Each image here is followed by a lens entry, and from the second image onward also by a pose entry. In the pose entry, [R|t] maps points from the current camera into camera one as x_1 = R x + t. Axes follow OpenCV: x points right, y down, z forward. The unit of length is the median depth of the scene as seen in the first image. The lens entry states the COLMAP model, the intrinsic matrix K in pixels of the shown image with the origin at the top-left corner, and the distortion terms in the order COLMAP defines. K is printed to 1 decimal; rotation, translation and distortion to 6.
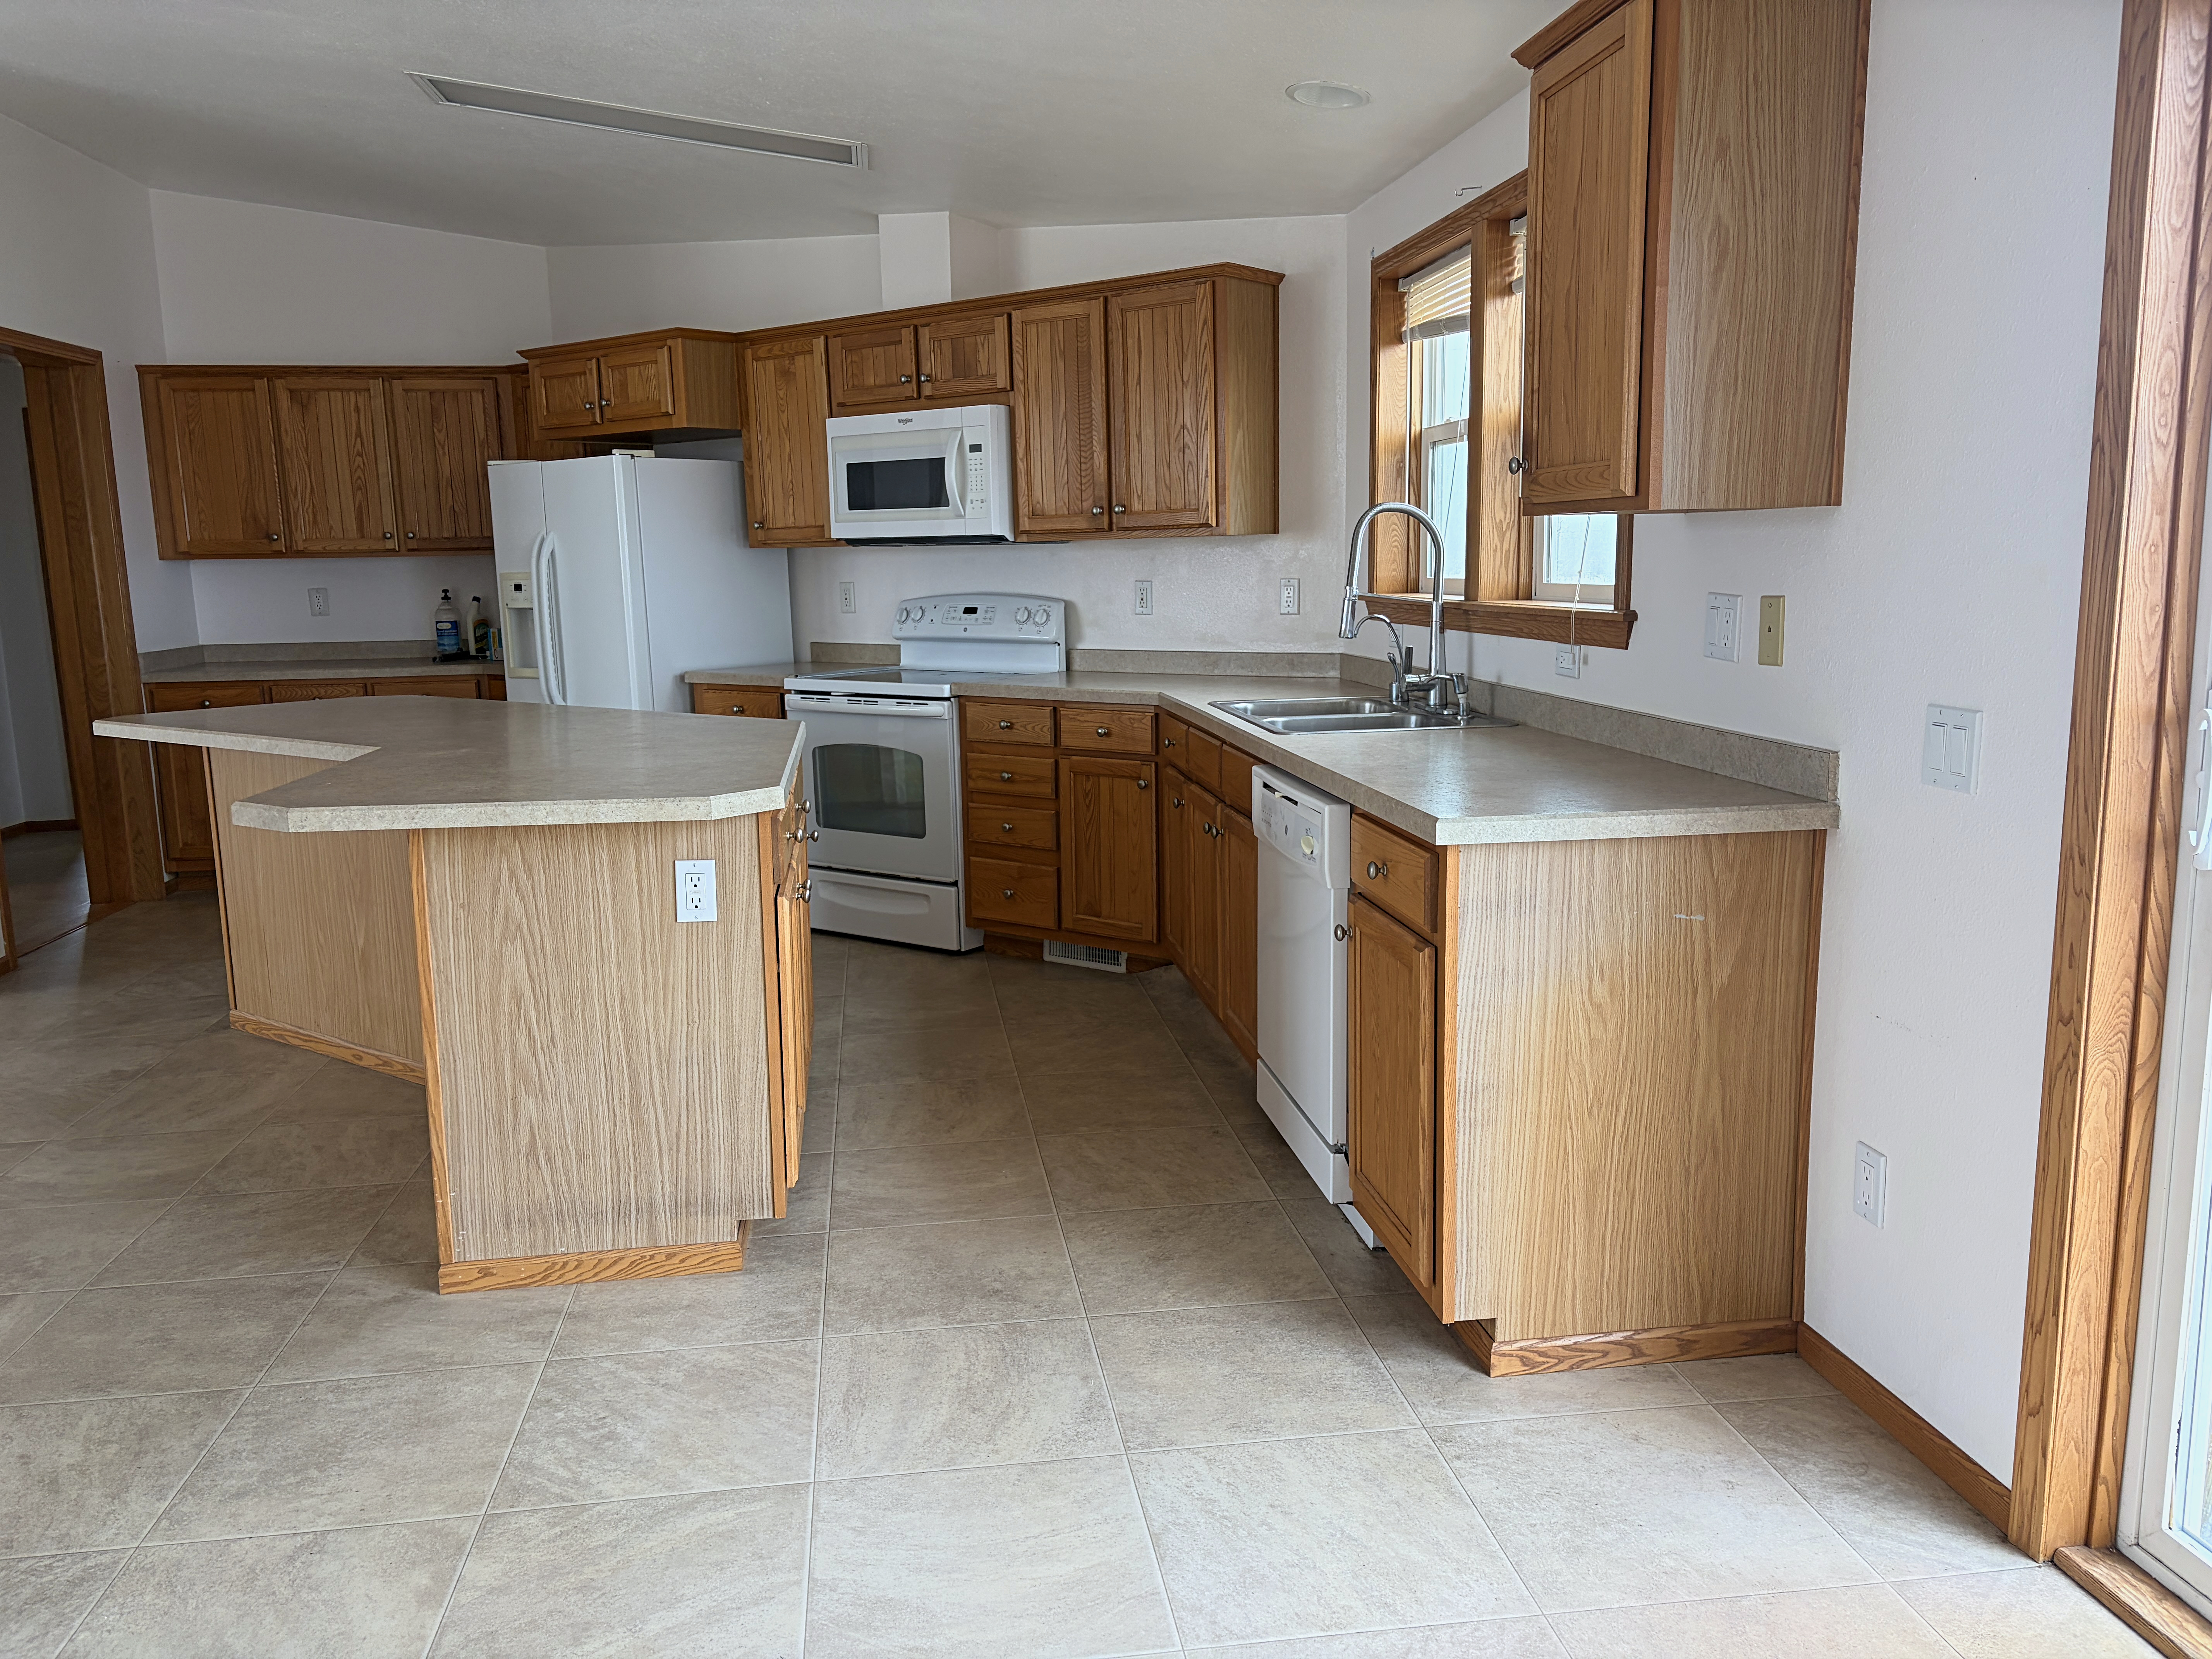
lens RADIAL K [[1663.7, 0, 1105.8], [0, 1663.7, 838.5], [0, 0, 1]] dist [0.037000, -0.031064]
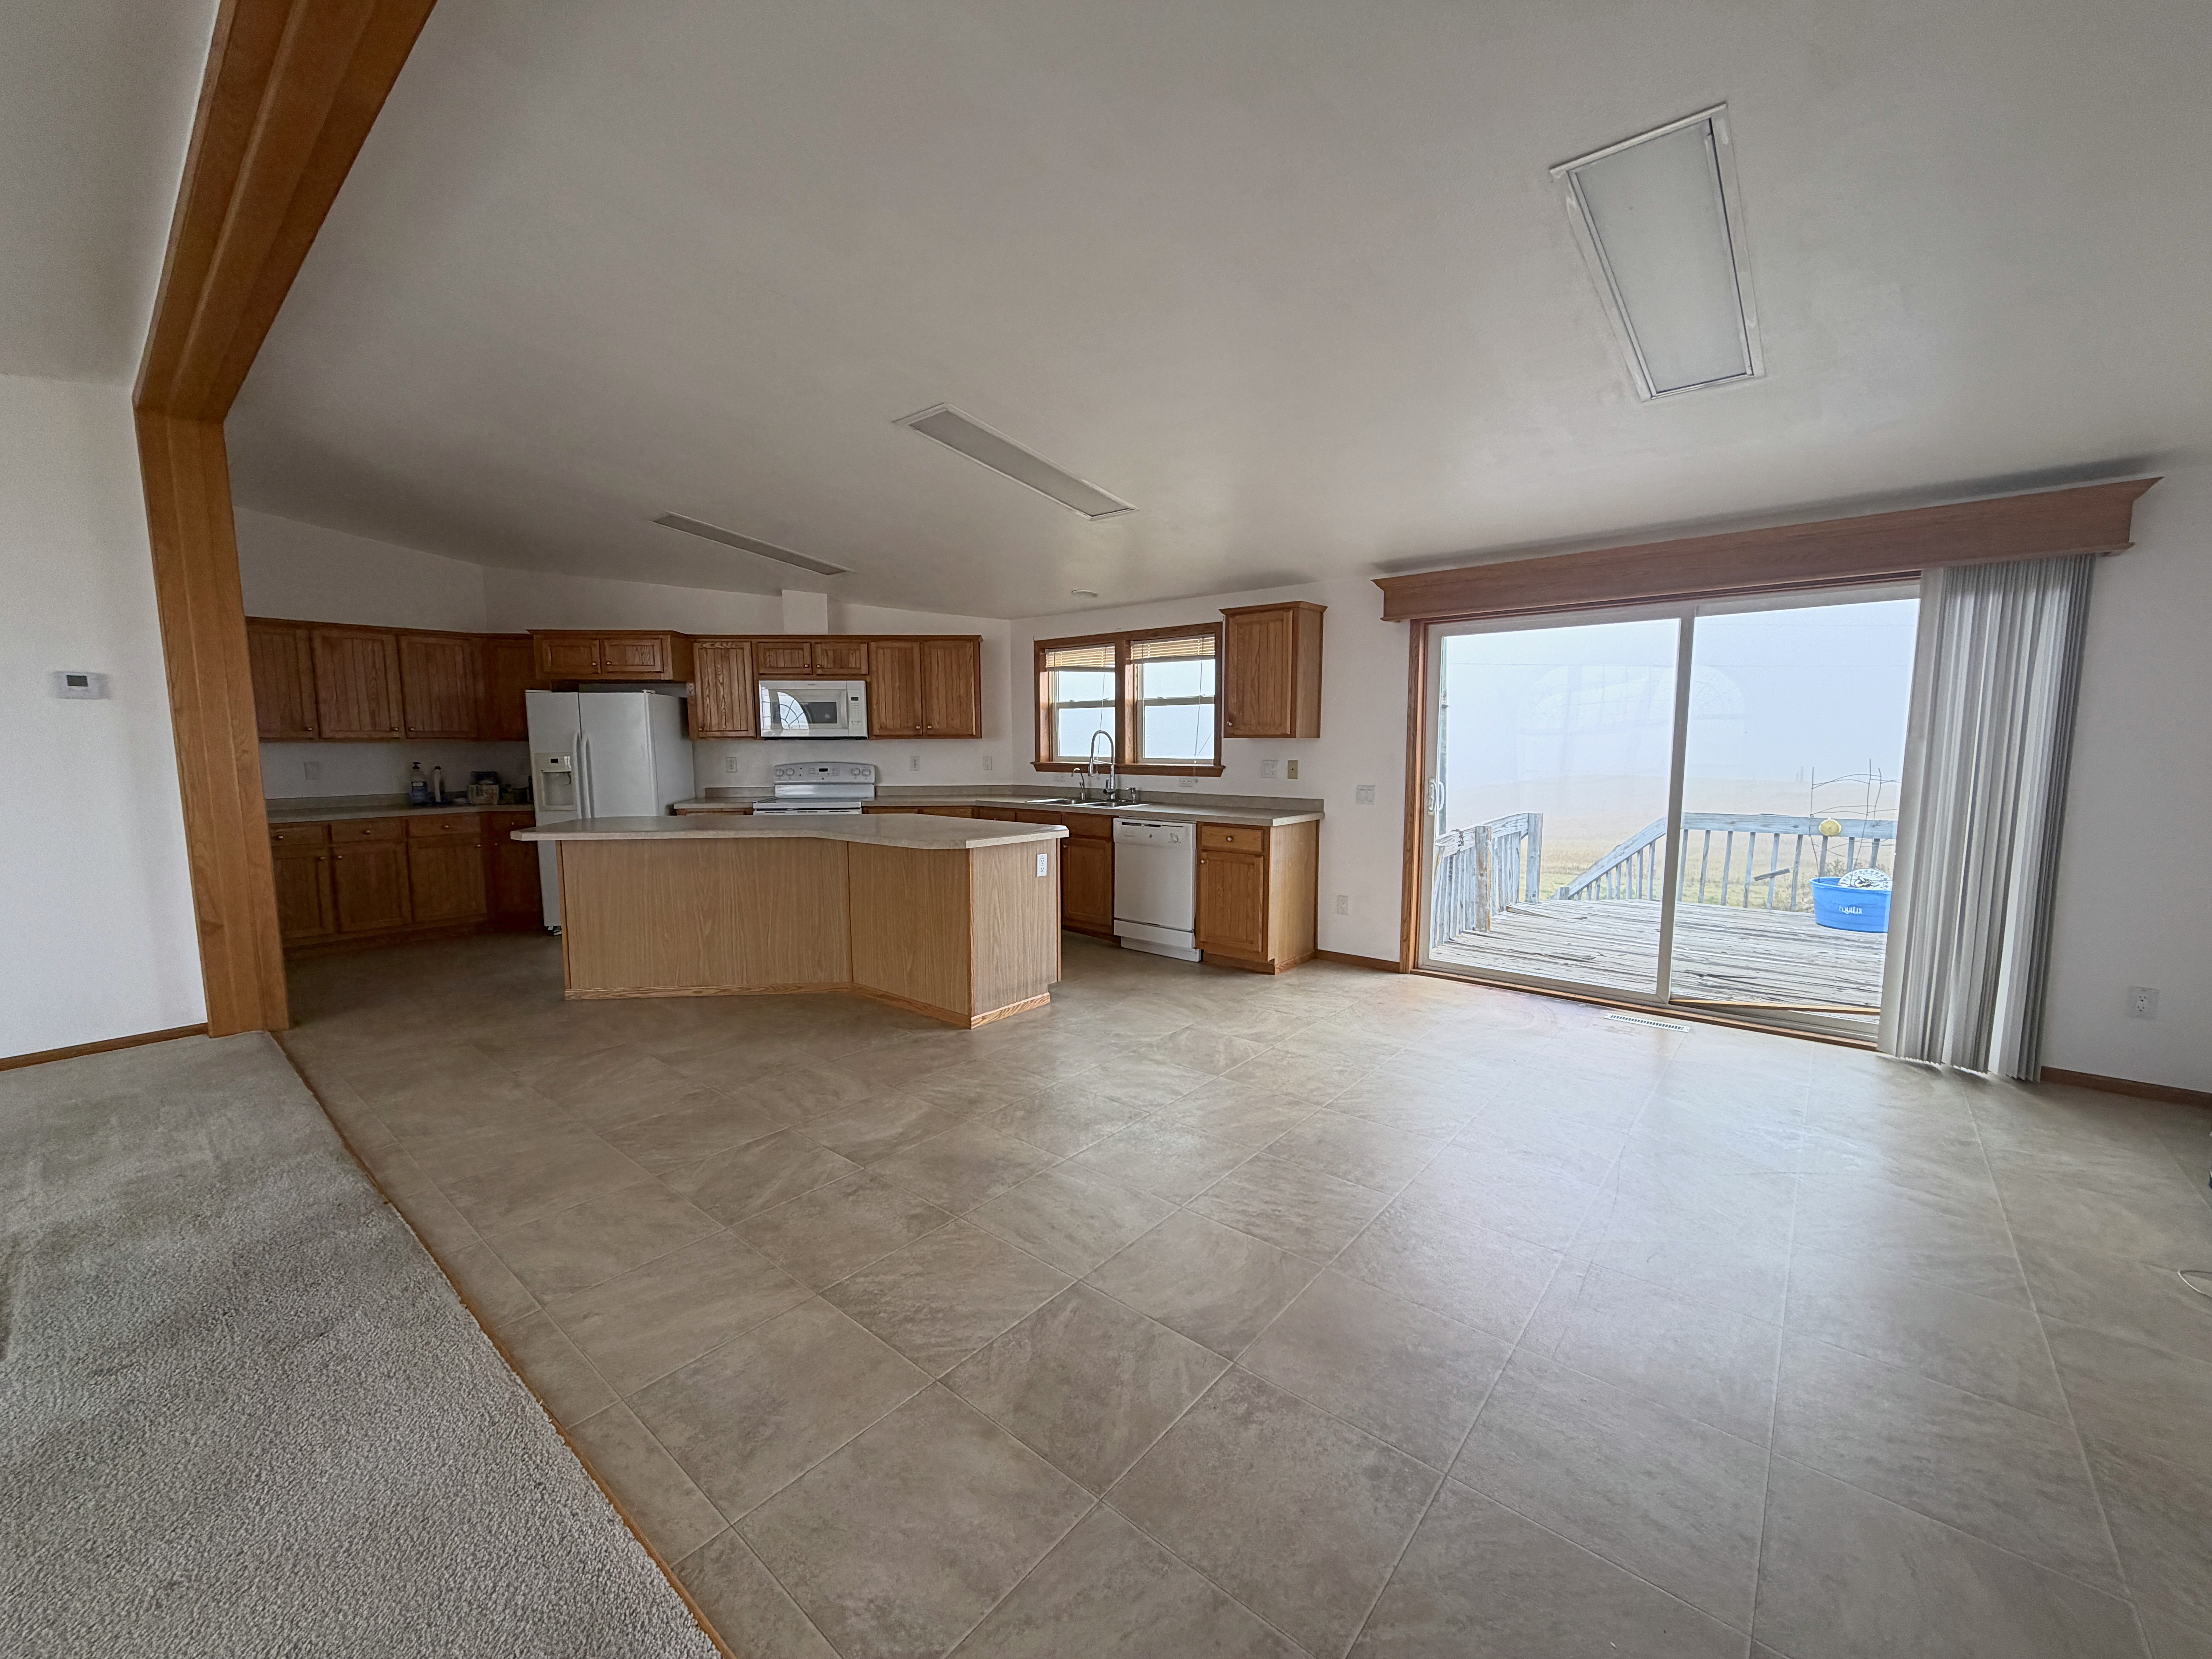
lens RADIAL K [[874.2, 0, 1098.5], [0, 874.2, 833.0], [0, 0, 1]] dist [-0.002111, 0.000638]
pose [[0.746489, -0.053490, 0.663244, -1.035989], [0.100929, 0.994333, -0.033405, 0.033680], [-0.657698, 0.091877, 0.747657, -0.150233]]
